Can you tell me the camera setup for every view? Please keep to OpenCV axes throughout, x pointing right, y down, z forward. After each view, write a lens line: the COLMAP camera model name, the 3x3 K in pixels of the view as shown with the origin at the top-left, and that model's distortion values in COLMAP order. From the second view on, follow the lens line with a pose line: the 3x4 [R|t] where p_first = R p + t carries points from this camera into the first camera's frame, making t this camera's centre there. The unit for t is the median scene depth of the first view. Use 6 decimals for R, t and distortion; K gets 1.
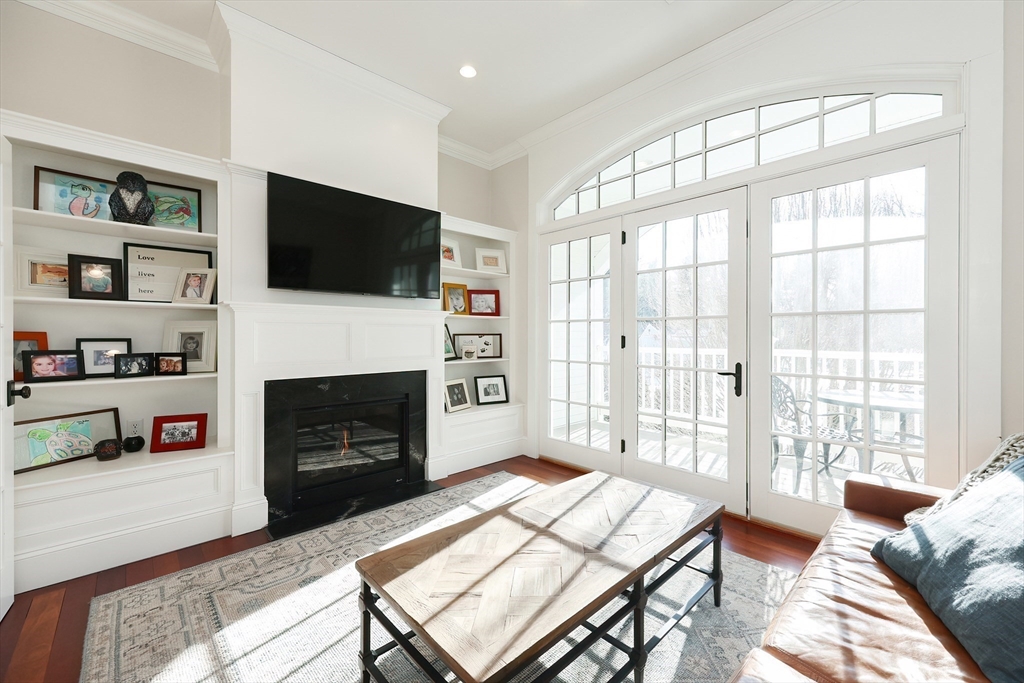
lens RADIAL K [[420.5, 0, 511.5], [0, 420.5, 328.2], [0, 0, 1]] dist [0.000645, 0.000032]
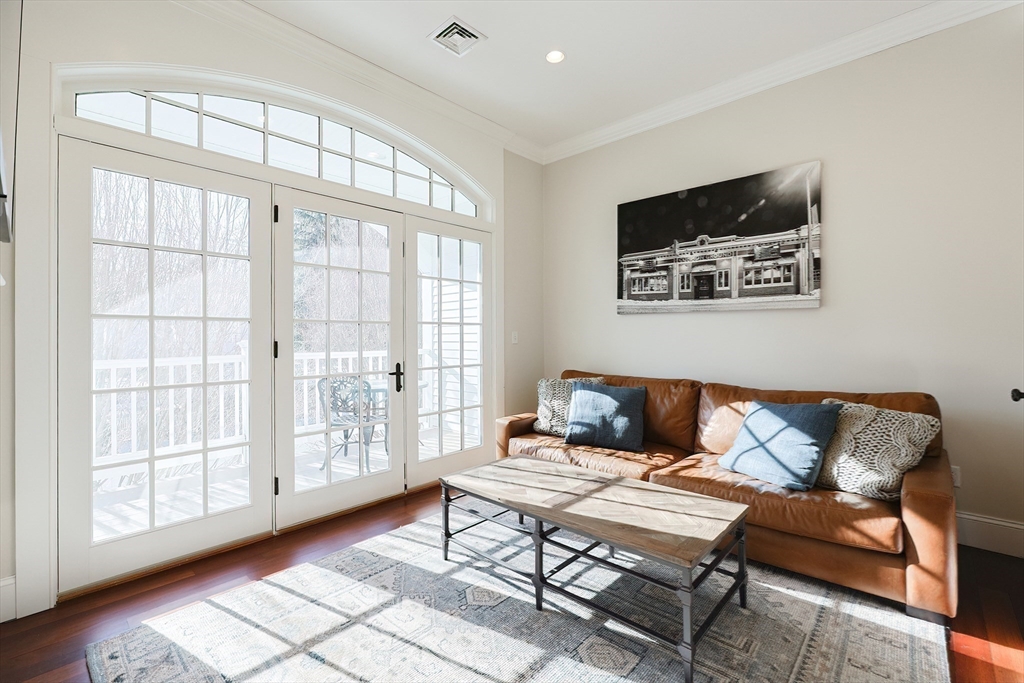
lens RADIAL K [[439.5, 0, 511.6], [0, 439.5, 338.2], [0, 0, 1]] dist [-0.000250, 0.000033]
pose [[-0.074264, -0.001719, 0.997237, -0.618944], [-0.005918, 0.999982, 0.001283, 0.009092], [-0.997221, -0.005807, -0.074273, 0.690952]]
